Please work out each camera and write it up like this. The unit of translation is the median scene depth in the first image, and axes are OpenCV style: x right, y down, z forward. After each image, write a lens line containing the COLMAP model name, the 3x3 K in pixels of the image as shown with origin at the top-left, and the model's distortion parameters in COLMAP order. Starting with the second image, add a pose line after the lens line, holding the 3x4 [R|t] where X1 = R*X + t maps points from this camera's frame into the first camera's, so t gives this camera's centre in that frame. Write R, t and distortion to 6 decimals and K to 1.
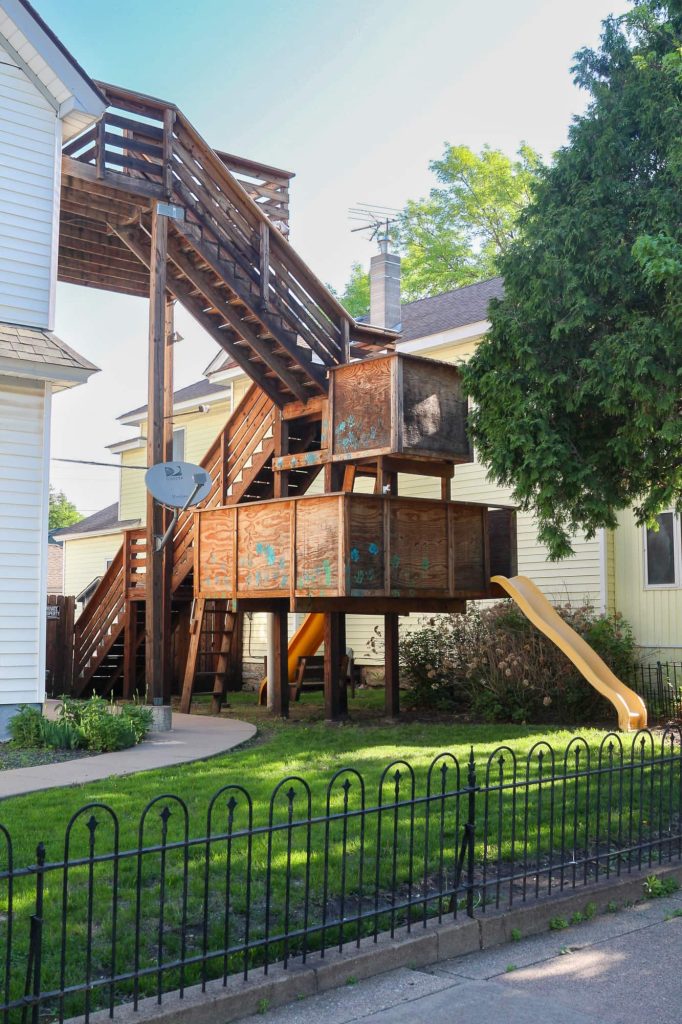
lens RADIAL K [[1121.6, 0, 341.0], [0, 1121.6, 512.0], [0, 0, 1]] dist [-0.137432, 0.010259]
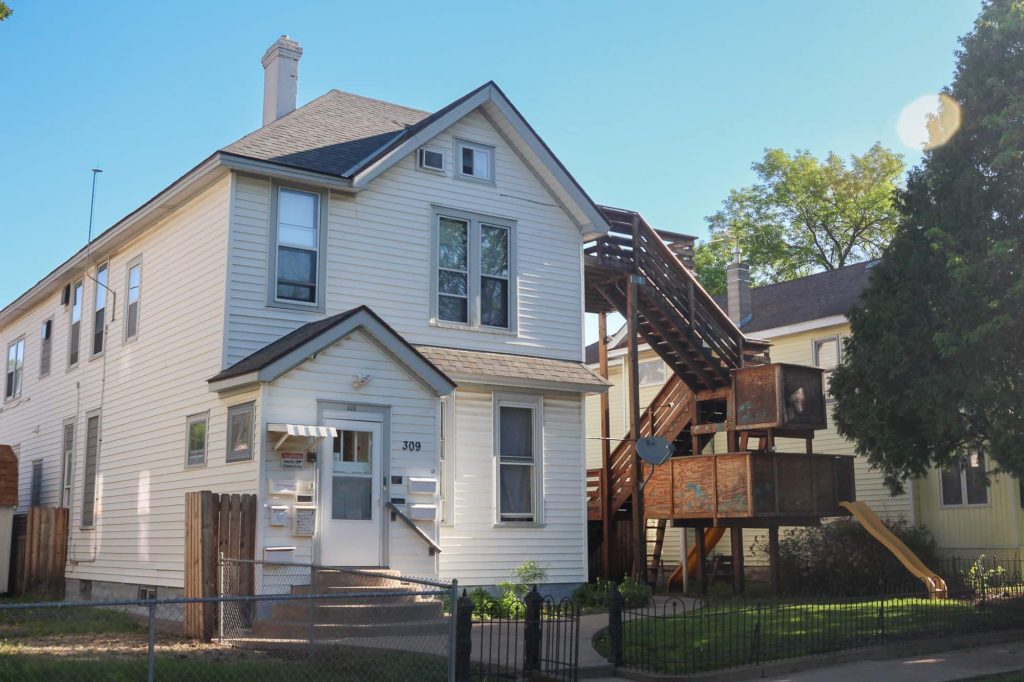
lens RADIAL K [[1136.5, 0, 512.0], [0, 1136.5, 341.0], [0, 0, 1]] dist [-0.091368, 0.002749]
pose [[0.995827, -0.021651, -0.088657, -0.177456], [0.015008, 0.997077, -0.074920, -0.055616], [0.090020, 0.073277, 0.993241, -0.610989]]
